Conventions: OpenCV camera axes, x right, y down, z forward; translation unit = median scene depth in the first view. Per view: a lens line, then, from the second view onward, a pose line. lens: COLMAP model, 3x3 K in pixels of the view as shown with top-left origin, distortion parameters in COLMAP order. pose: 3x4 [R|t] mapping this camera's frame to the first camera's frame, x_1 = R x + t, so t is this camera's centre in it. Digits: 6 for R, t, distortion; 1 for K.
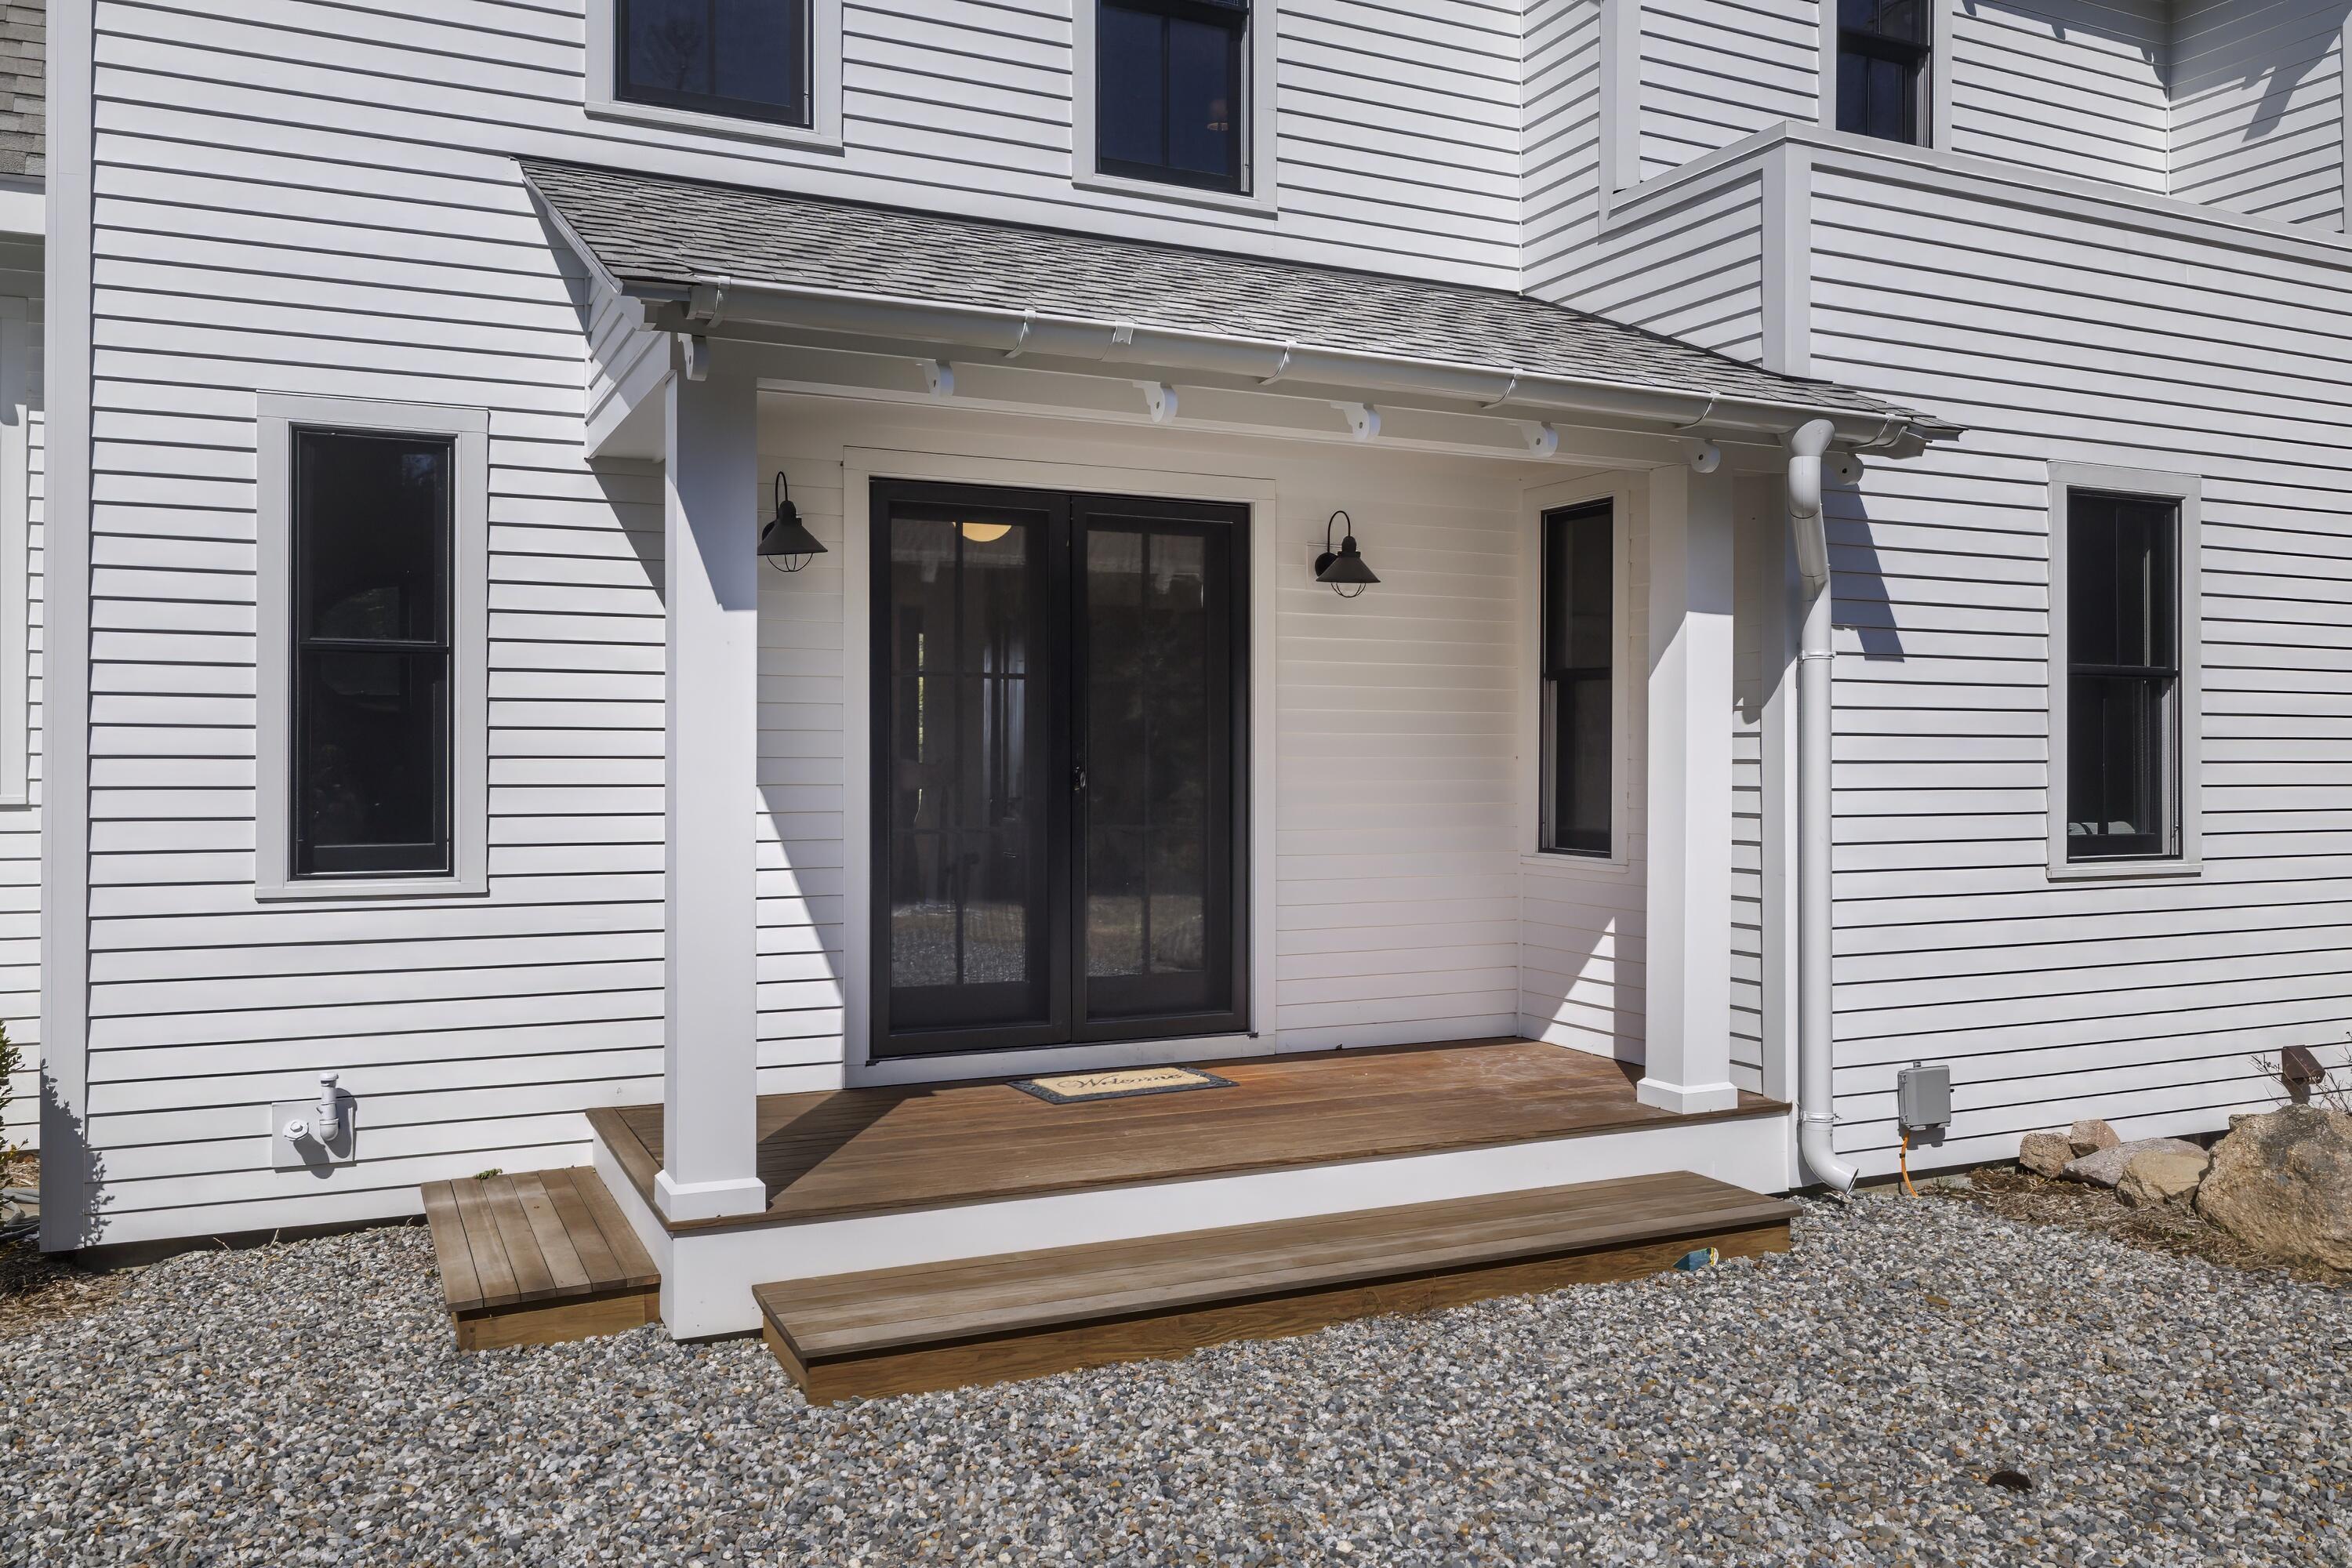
lens RADIAL K [[1807.1, 0, 1176.0], [0, 1807.1, 784.0], [0, 0, 1]] dist [-0.002095, -0.002018]
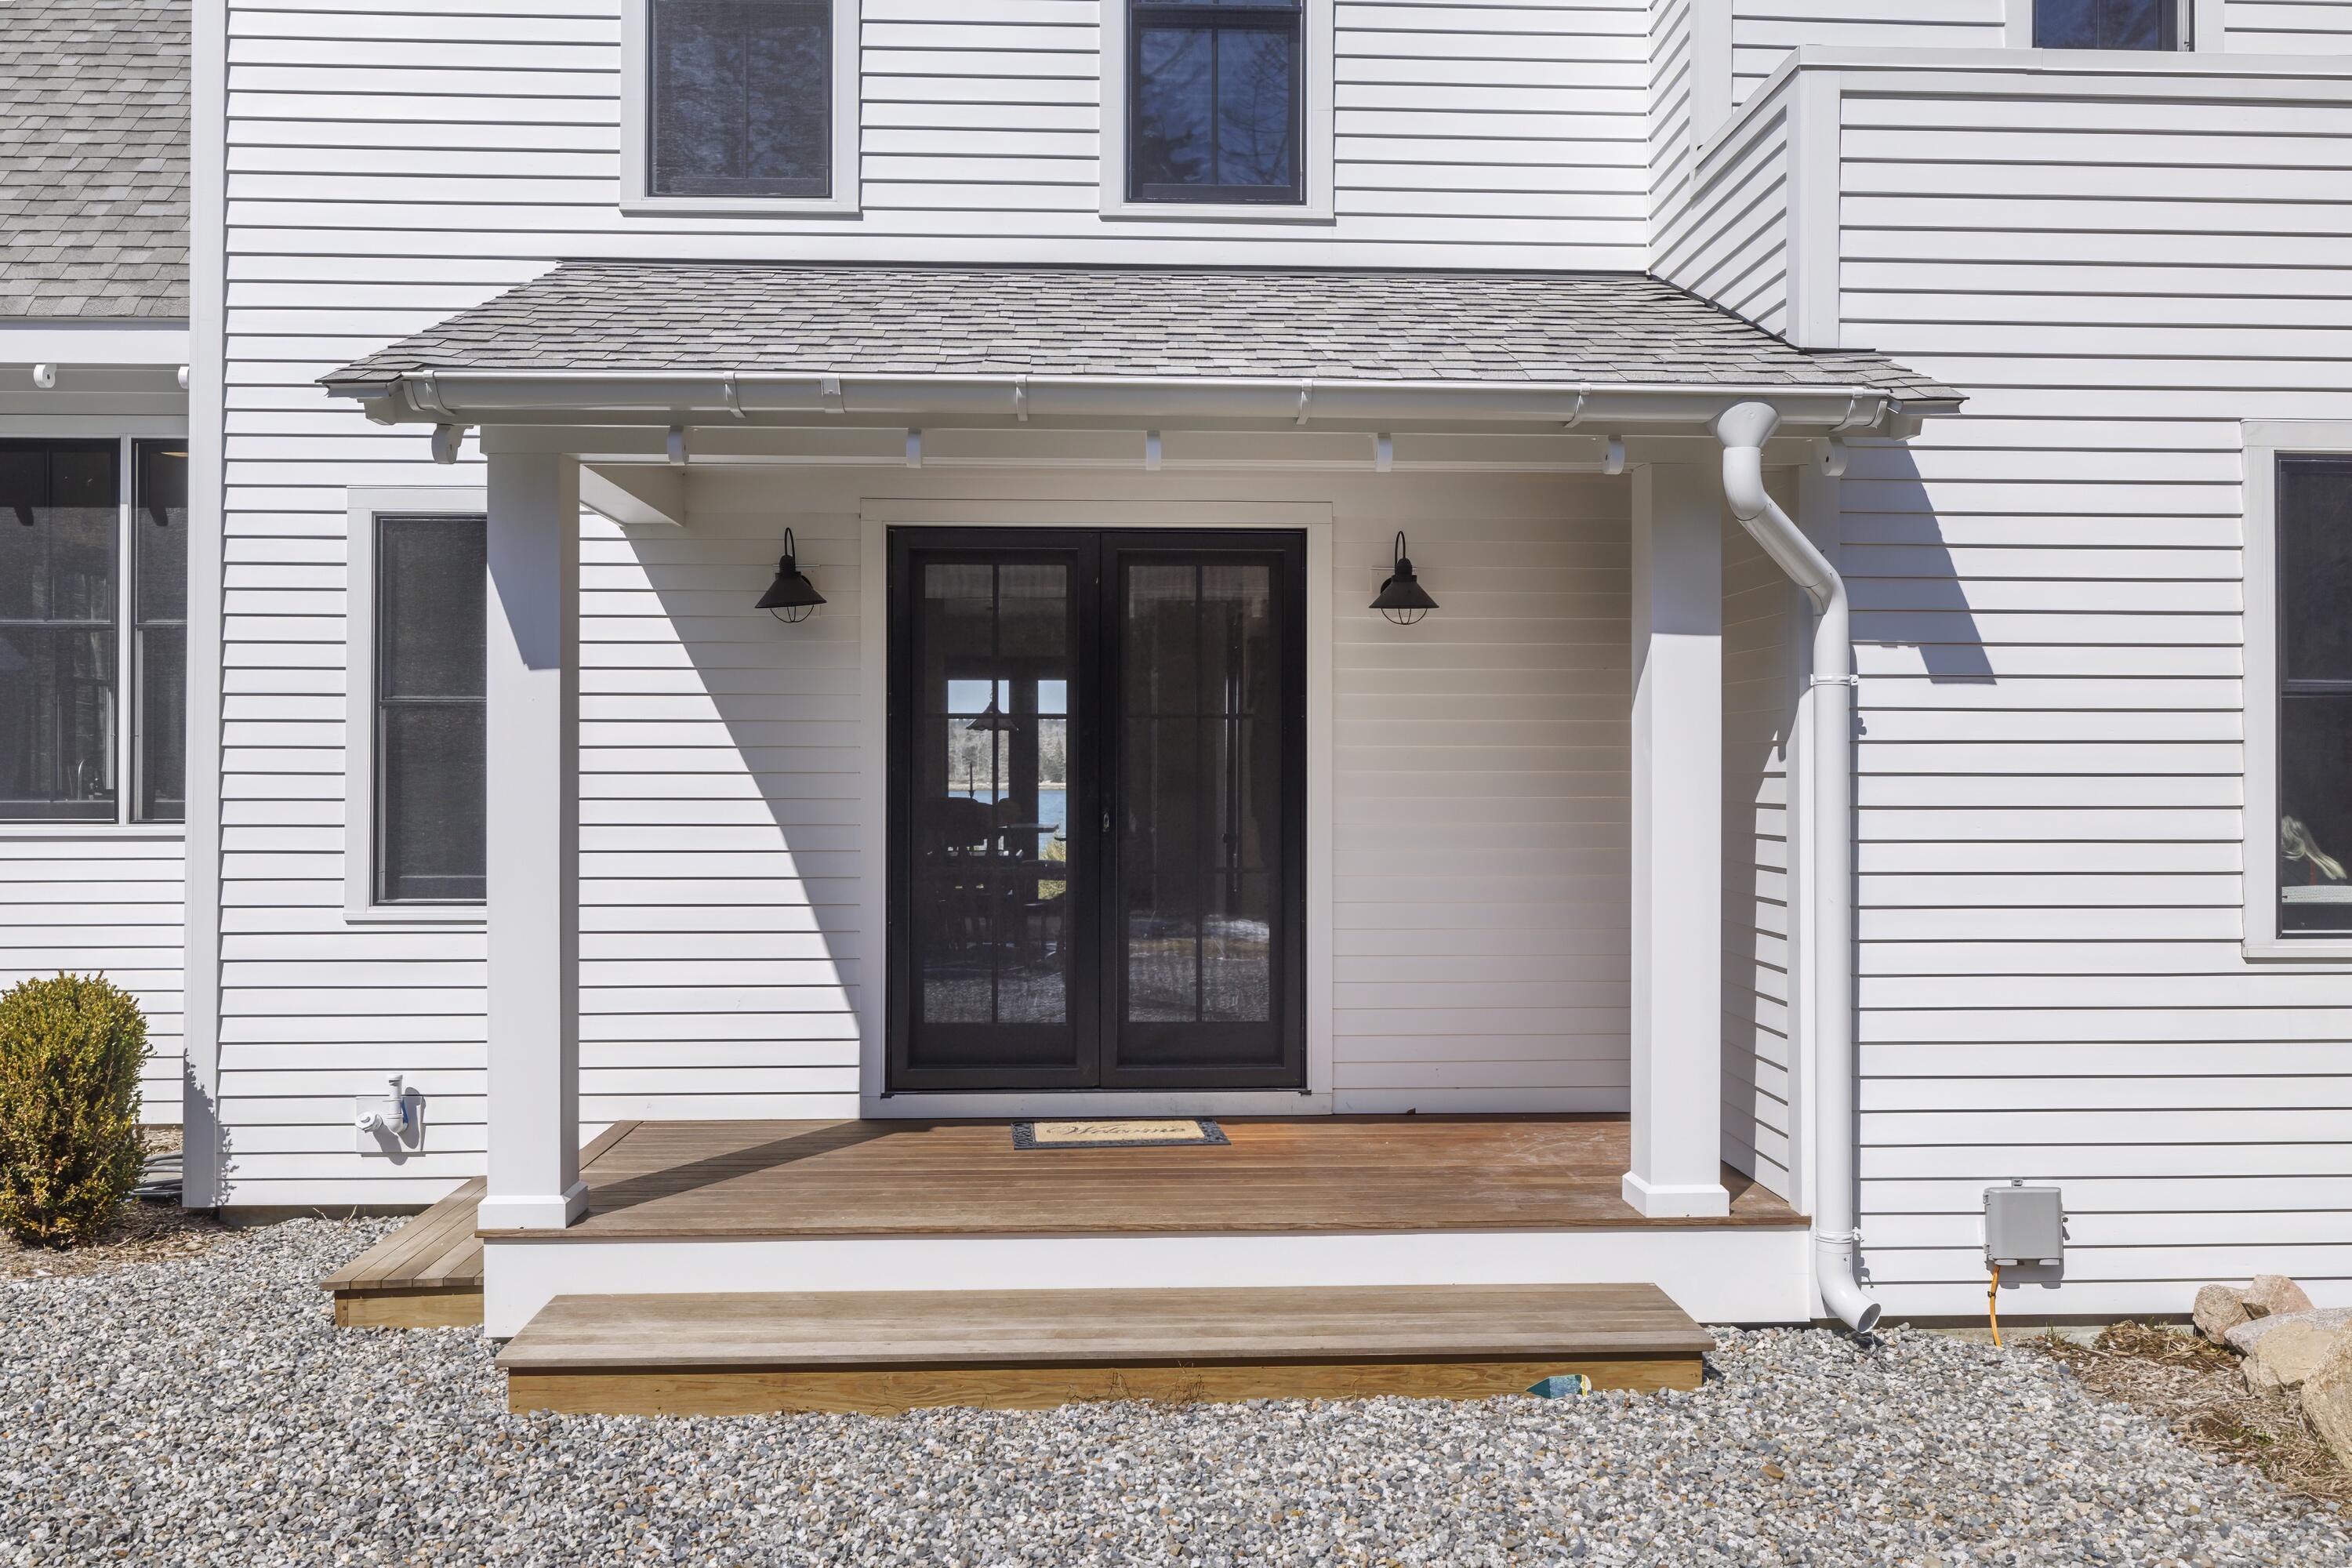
lens RADIAL K [[1858.0, 0, 1176.0], [0, 1858.0, 784.0], [0, 0, 1]] dist [0.003162, -0.003330]
pose [[0.919898, 0.000015, -0.392158, 0.413947], [-0.003922, 0.999950, -0.009160, -0.014479], [0.392138, 0.009965, 0.919852, 0.093614]]
